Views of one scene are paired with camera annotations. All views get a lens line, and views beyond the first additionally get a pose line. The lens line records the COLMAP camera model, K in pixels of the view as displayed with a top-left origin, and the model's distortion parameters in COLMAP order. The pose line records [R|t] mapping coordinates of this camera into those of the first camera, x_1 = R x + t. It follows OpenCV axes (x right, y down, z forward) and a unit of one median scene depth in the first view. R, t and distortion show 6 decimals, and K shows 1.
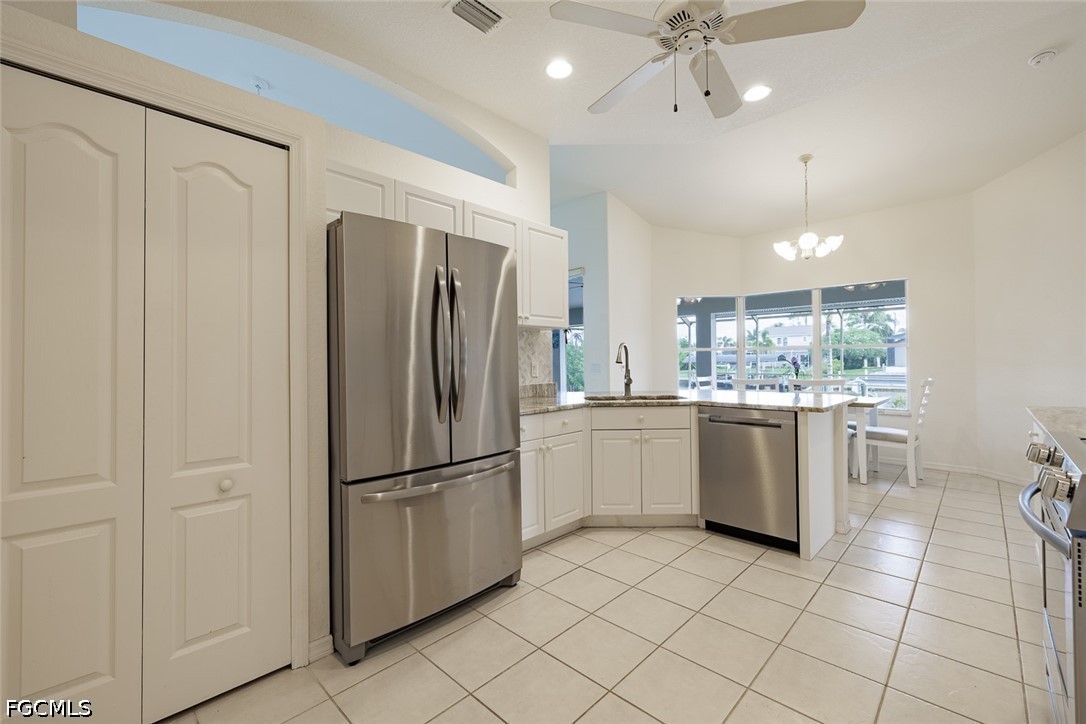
lens RADIAL K [[454.6, 0, 556.5], [0, 454.6, 364.7], [0, 0, 1]] dist [-0.001307, 0.001313]
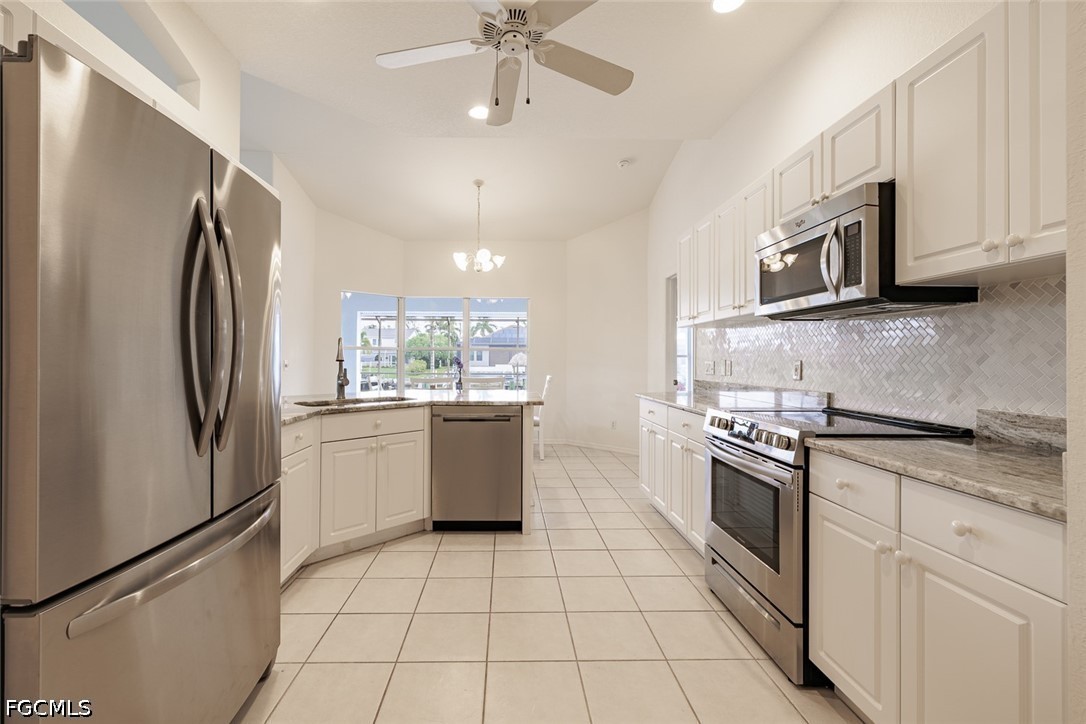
lens RADIAL K [[454.6, 0, 514.6], [0, 454.6, 360.5], [0, 0, 1]] dist [-0.001307, 0.001313]
pose [[0.714739, 0.013016, 0.699270, -0.238427], [-0.007631, 0.999912, -0.010812, 0.001863], [-0.699349, 0.002392, 0.714776, 0.168855]]
